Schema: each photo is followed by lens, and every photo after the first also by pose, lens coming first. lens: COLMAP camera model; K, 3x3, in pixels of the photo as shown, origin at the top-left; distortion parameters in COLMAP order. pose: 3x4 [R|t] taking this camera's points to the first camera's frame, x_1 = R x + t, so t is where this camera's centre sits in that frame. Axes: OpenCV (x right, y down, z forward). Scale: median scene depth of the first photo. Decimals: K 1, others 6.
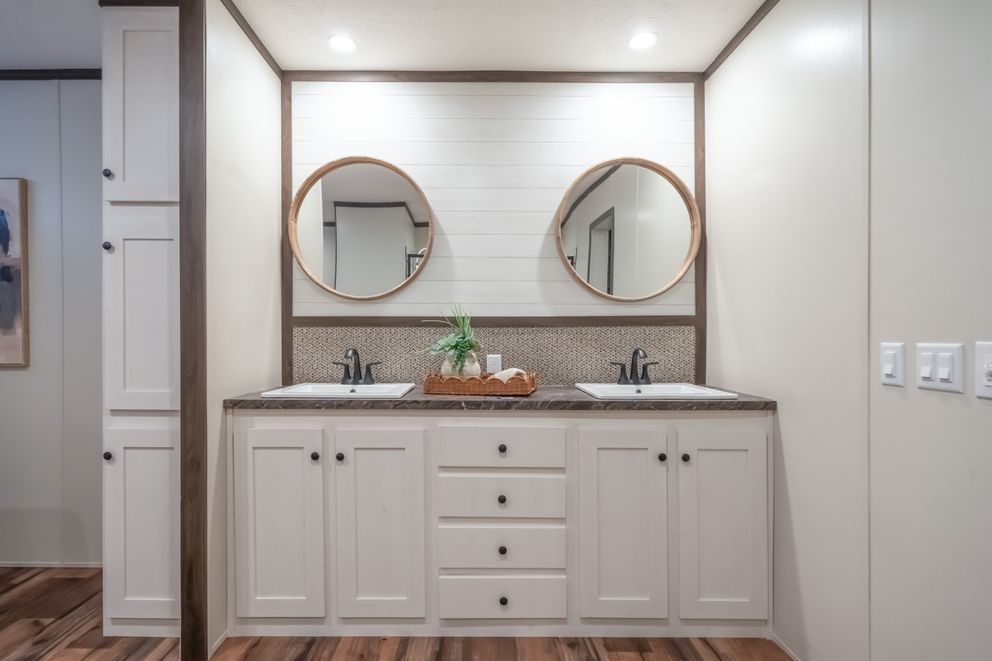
lens RADIAL K [[491.5, 0, 488.5], [0, 491.5, 328.6], [0, 0, 1]] dist [-0.011878, 0.003777]
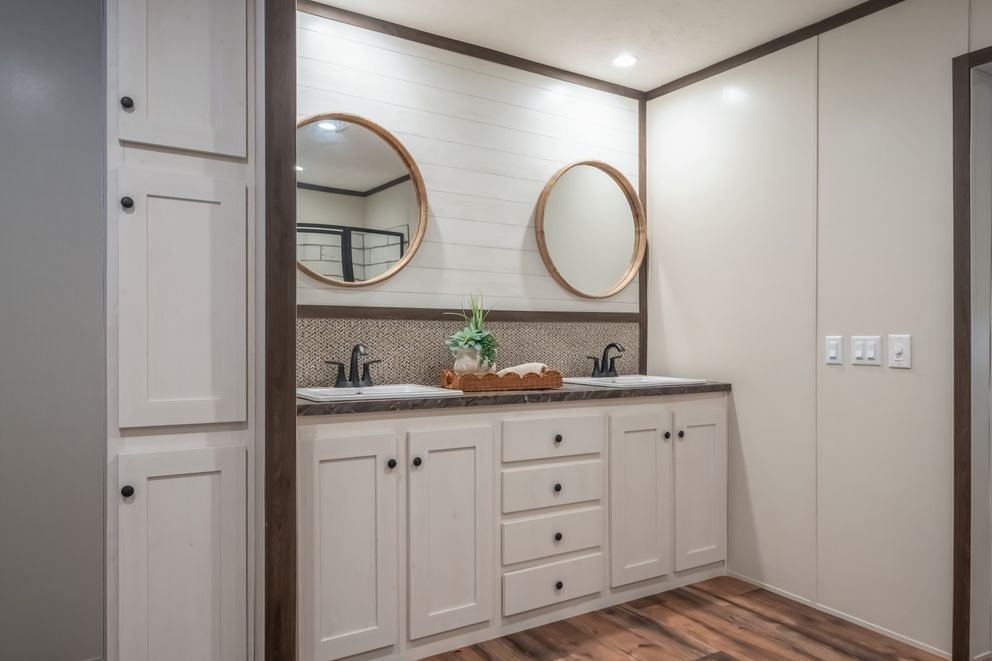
lens RADIAL K [[675.6, 0, 522.7], [0, 675.6, 316.5], [0, 0, 1]] dist [-0.032761, 0.019606]
pose [[0.837321, 0.017761, 0.546423, -0.808382], [-0.012078, 0.999829, -0.013991, 0.006818], [-0.546578, 0.005115, 0.837392, -0.152103]]
